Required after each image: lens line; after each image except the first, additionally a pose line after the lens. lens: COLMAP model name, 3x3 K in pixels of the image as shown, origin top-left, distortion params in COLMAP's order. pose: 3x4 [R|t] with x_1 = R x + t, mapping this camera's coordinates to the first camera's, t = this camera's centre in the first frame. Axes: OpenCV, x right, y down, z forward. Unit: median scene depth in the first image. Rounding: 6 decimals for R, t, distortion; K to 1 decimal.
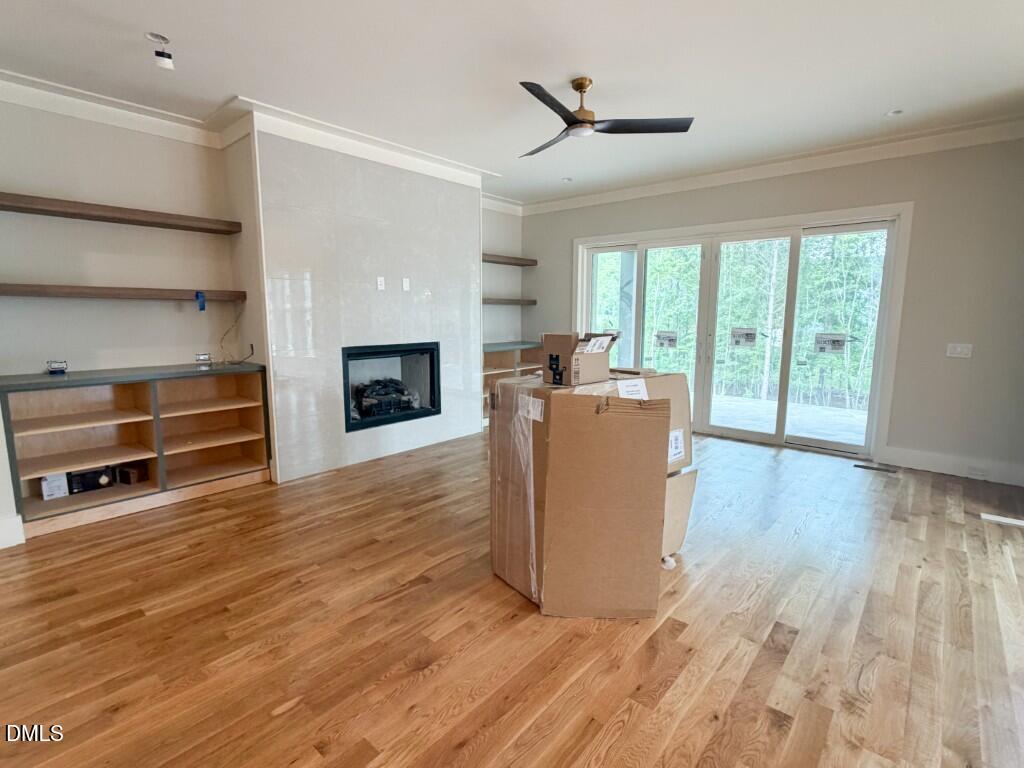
lens RADIAL K [[502.6, 0, 511.7], [0, 502.6, 384.0], [0, 0, 1]] dist [-0.001722, -0.000132]
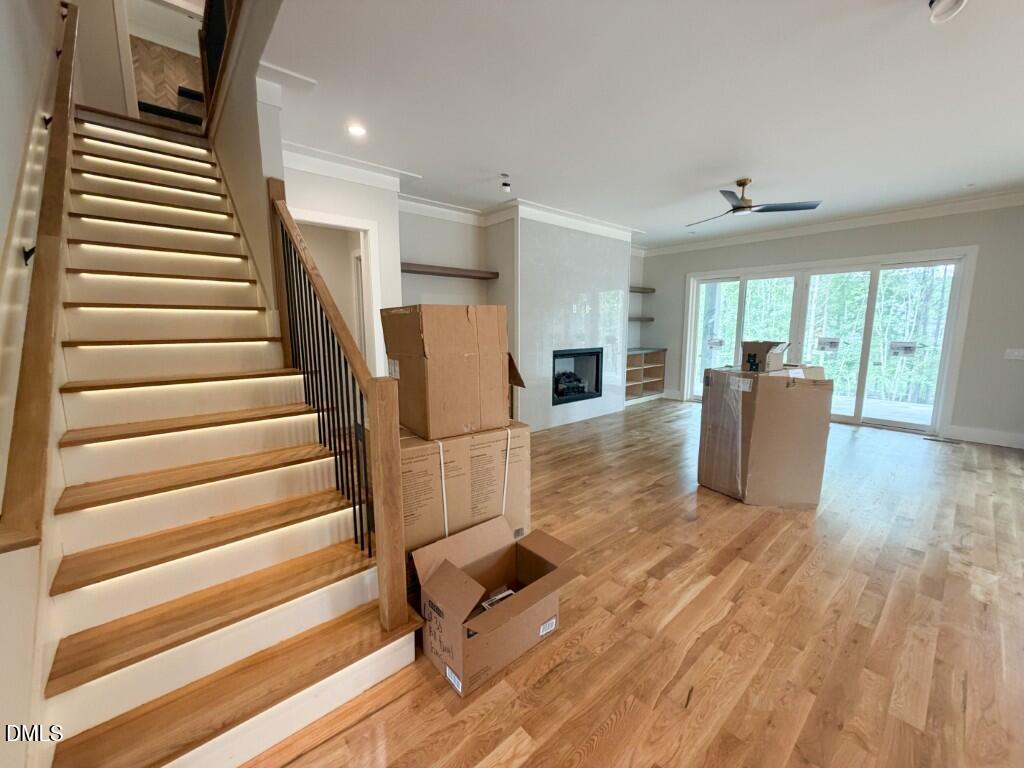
lens RADIAL K [[406.3, 0, 512.4], [0, 406.3, 383.7], [0, 0, 1]] dist [-0.002673, 0.000037]
pose [[0.989739, 0.015307, -0.142062, -0.318688], [-0.015025, 0.999882, 0.003060, 0.031234], [0.142092, -0.000894, 0.989853, -0.294396]]
